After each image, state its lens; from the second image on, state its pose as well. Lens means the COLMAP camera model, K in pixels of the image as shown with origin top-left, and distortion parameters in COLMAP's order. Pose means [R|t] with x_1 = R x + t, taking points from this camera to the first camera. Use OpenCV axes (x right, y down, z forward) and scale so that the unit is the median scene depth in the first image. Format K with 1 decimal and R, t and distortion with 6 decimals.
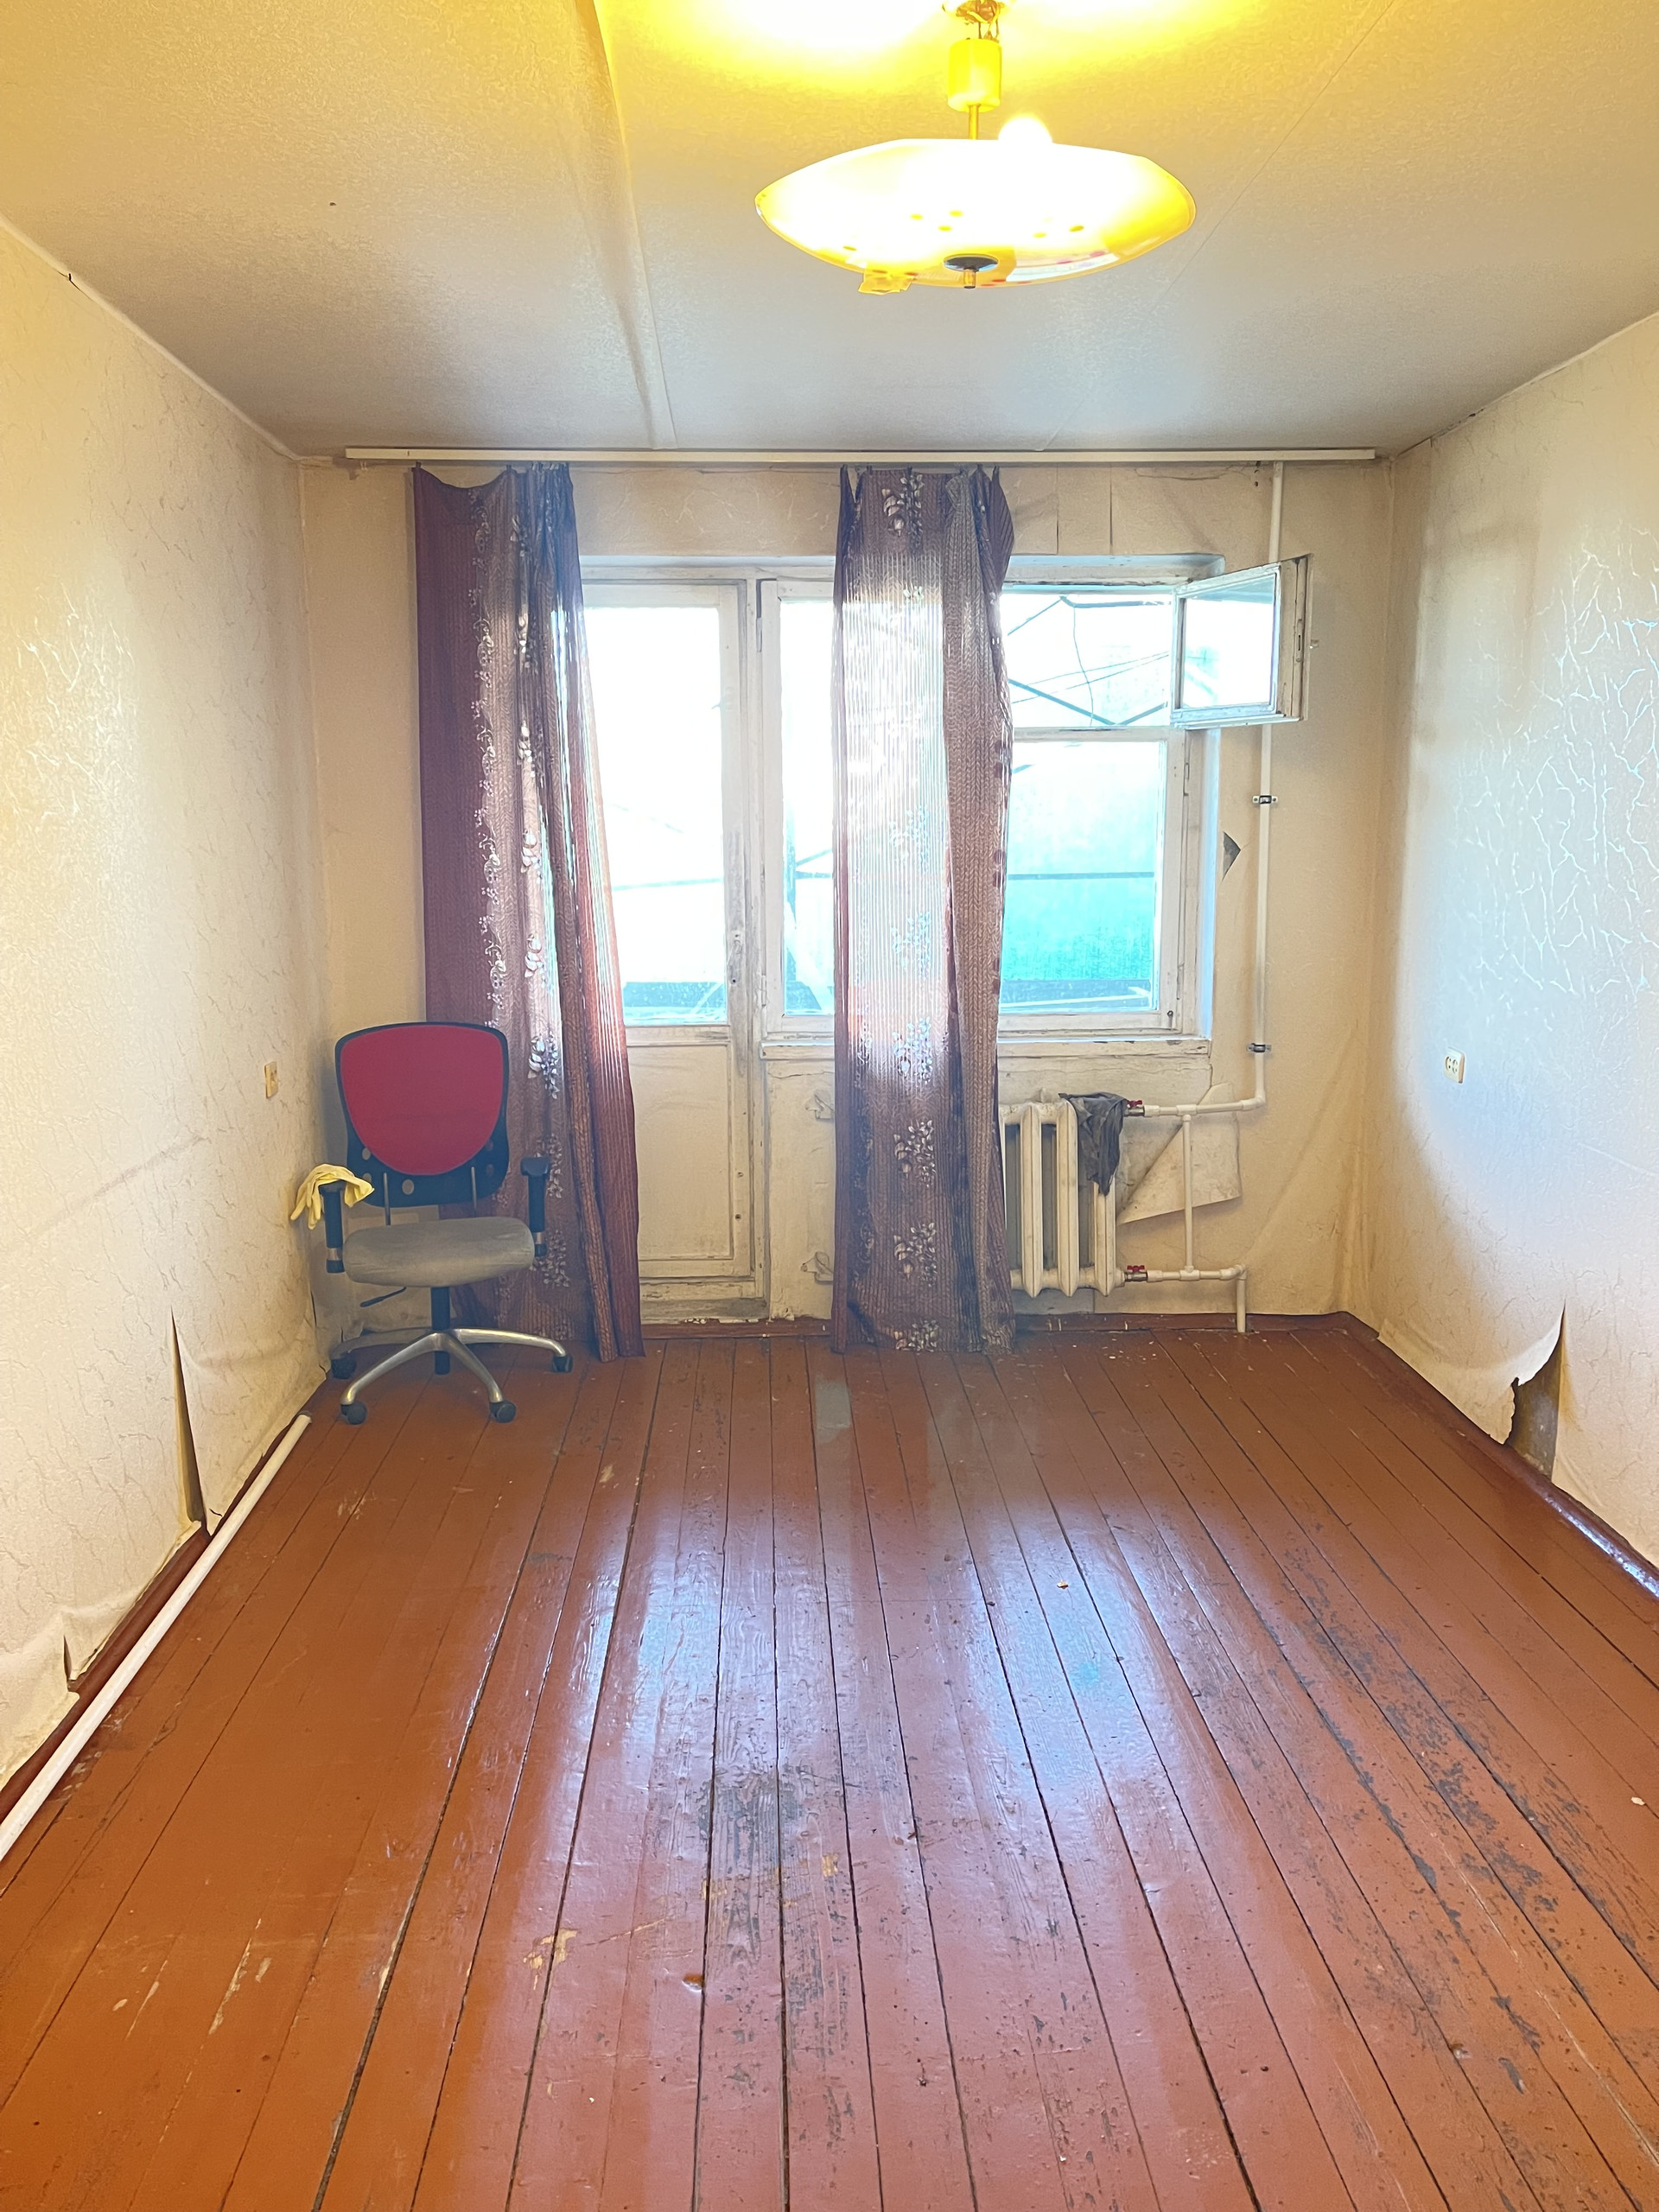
lens RADIAL K [[1680.4, 0, 813.8], [0, 1680.4, 1133.6], [0, 0, 1]] dist [0.073272, -0.103370]
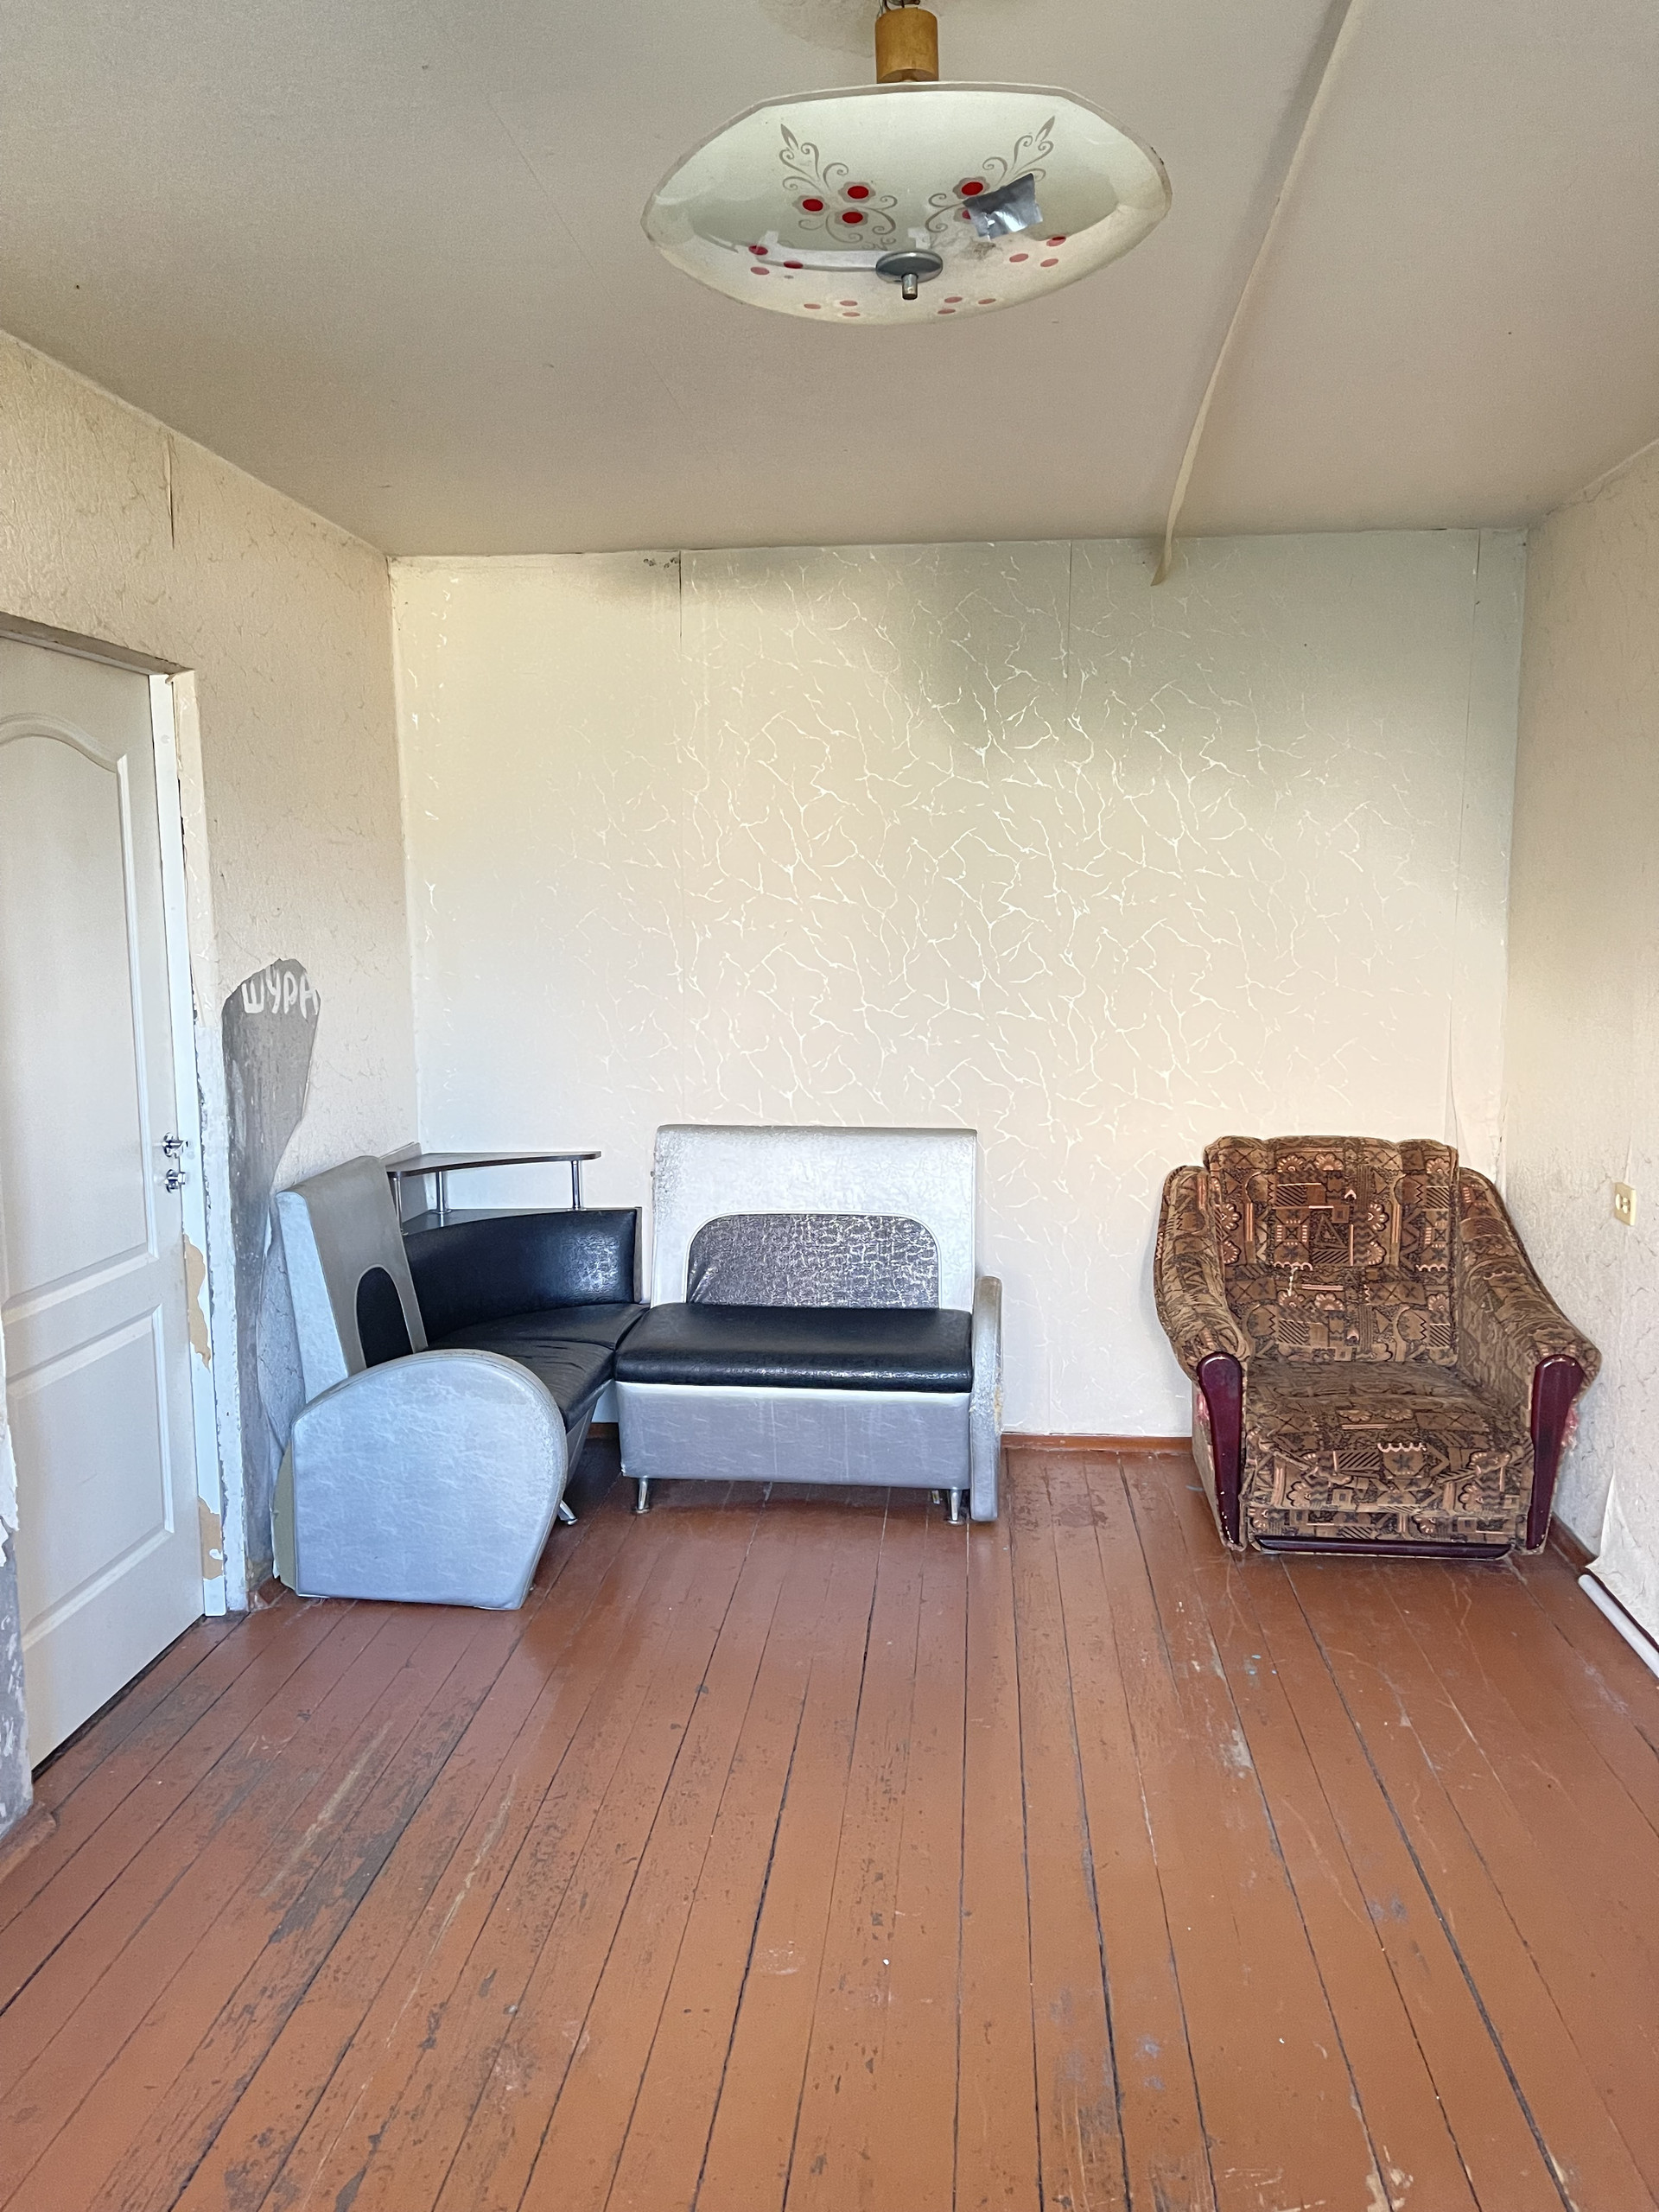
lens RADIAL K [[1680.4, 0, 813.8], [0, 1680.4, 1133.6], [0, 0, 1]] dist [0.073272, -0.103370]
pose [[-0.990835, -0.008064, 0.134839, 0.029264], [0.035502, 0.947575, 0.317554, -0.353364], [-0.130331, 0.319431, -0.938604, 1.782128]]
